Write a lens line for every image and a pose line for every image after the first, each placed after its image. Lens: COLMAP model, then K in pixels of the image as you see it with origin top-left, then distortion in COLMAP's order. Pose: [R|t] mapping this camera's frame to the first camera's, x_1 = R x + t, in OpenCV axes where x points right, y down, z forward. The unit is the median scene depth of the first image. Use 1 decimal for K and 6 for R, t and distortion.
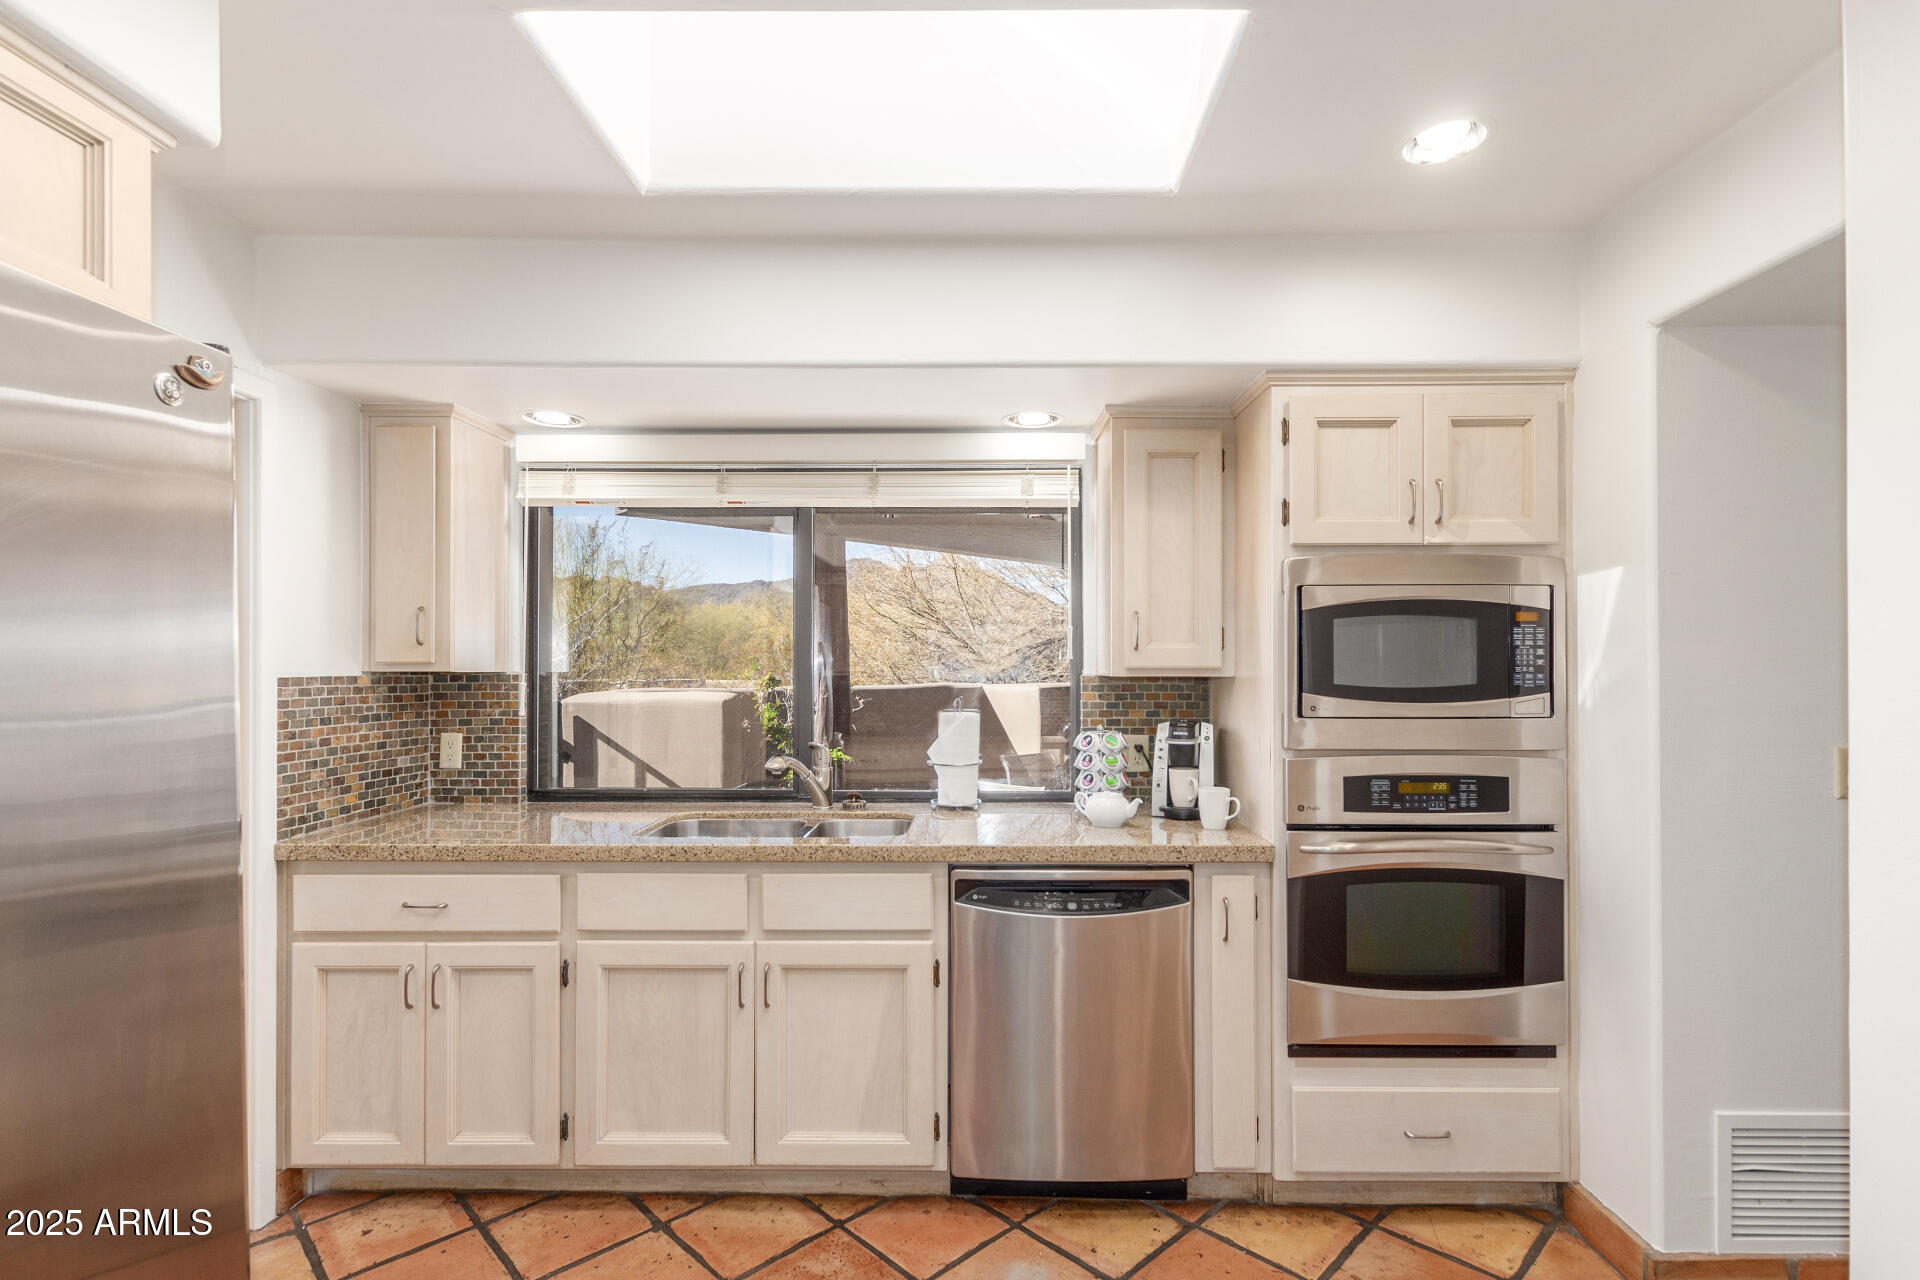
lens RADIAL K [[908.2, 0, 959.5], [0, 908.2, 663.2], [0, 0, 1]] dist [-0.000585, -0.001374]
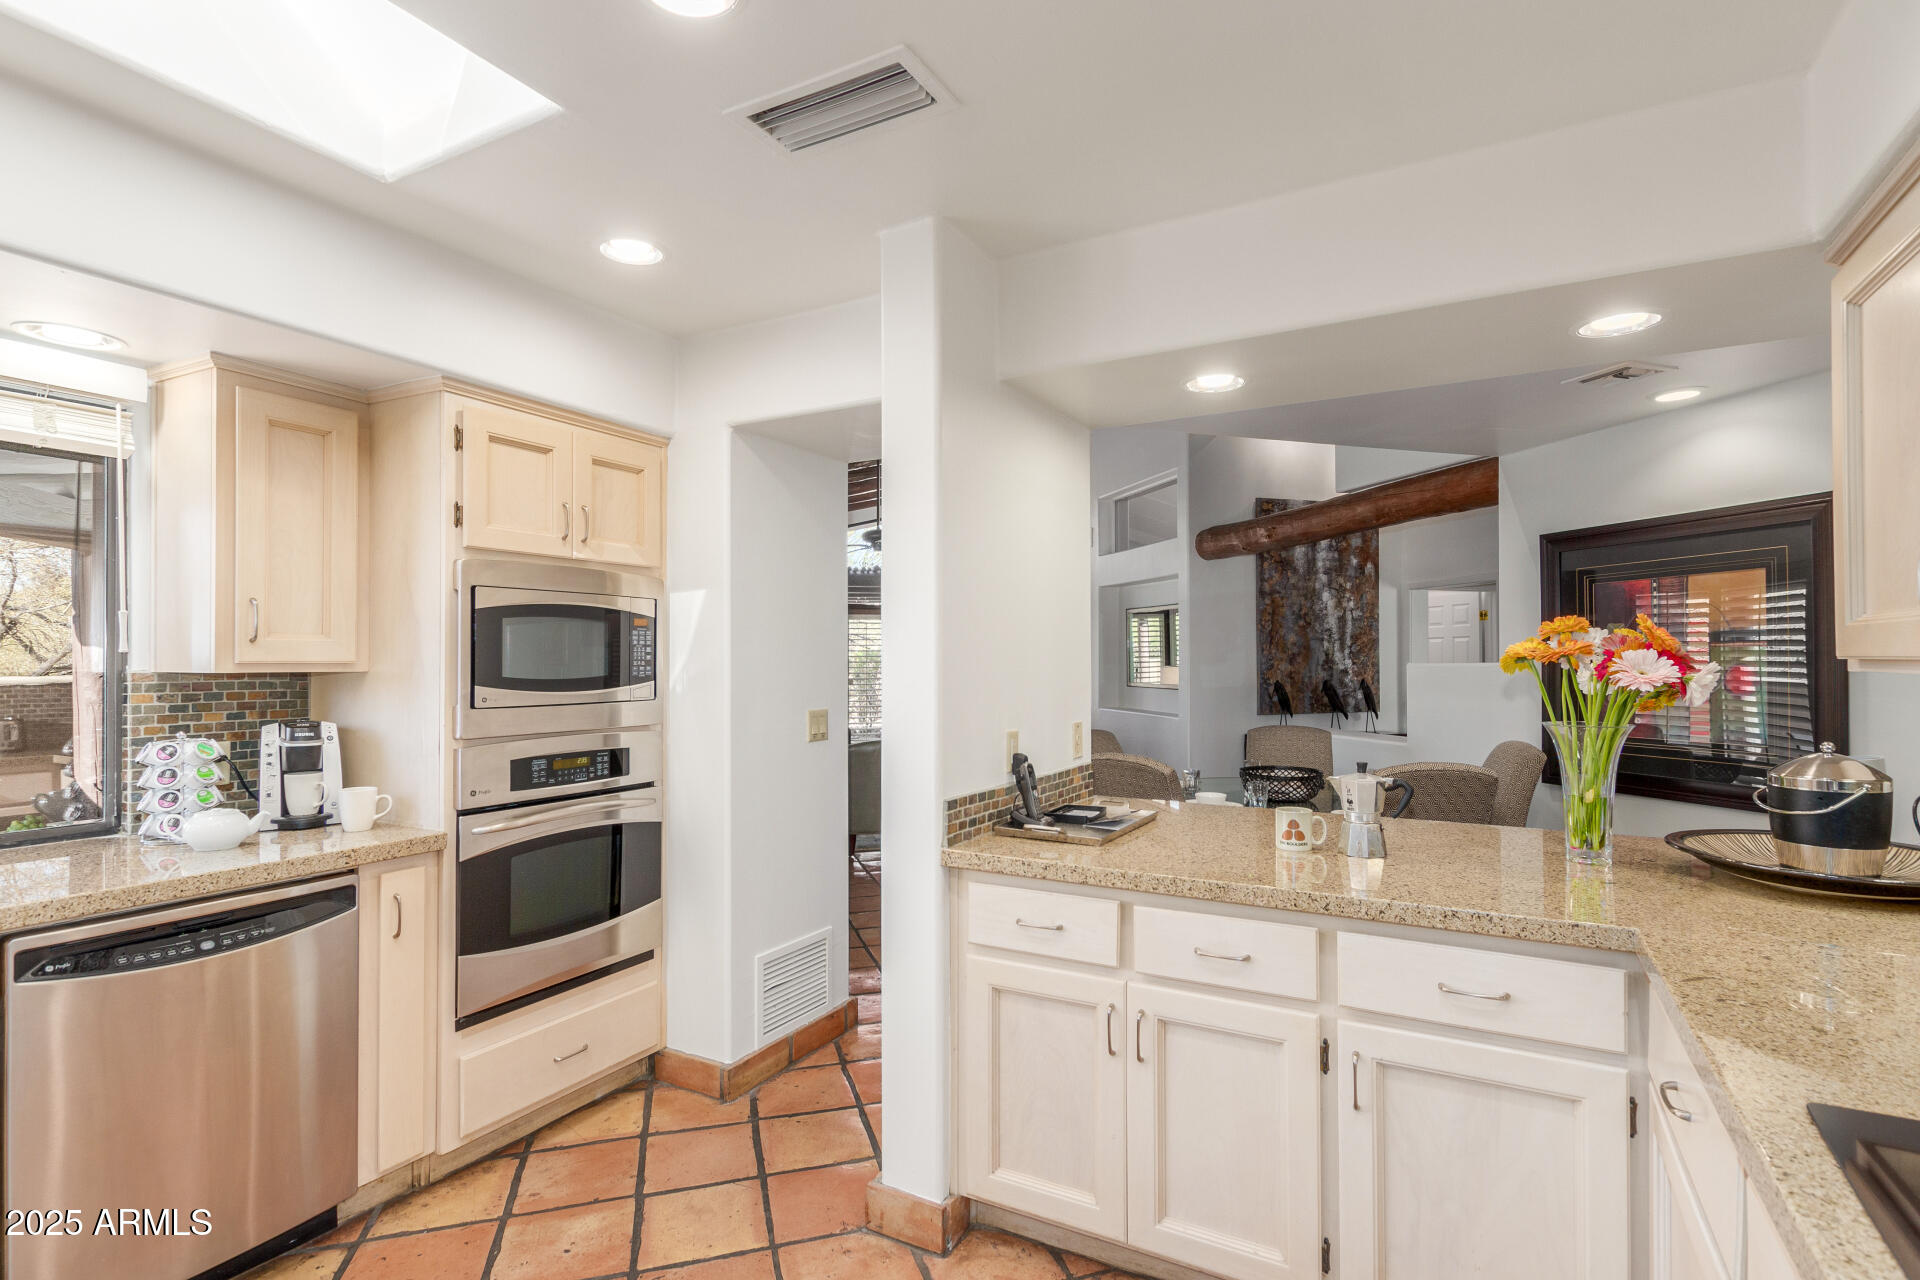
lens RADIAL K [[908.2, 0, 959.5], [0, 908.2, 663.2], [0, 0, 1]] dist [-0.000585, -0.001374]
pose [[0.479156, -0.003134, 0.877724, -0.281374], [-0.003929, 0.999976, 0.005715, -0.002401], [-0.877721, -0.006187, 0.479132, -0.016299]]
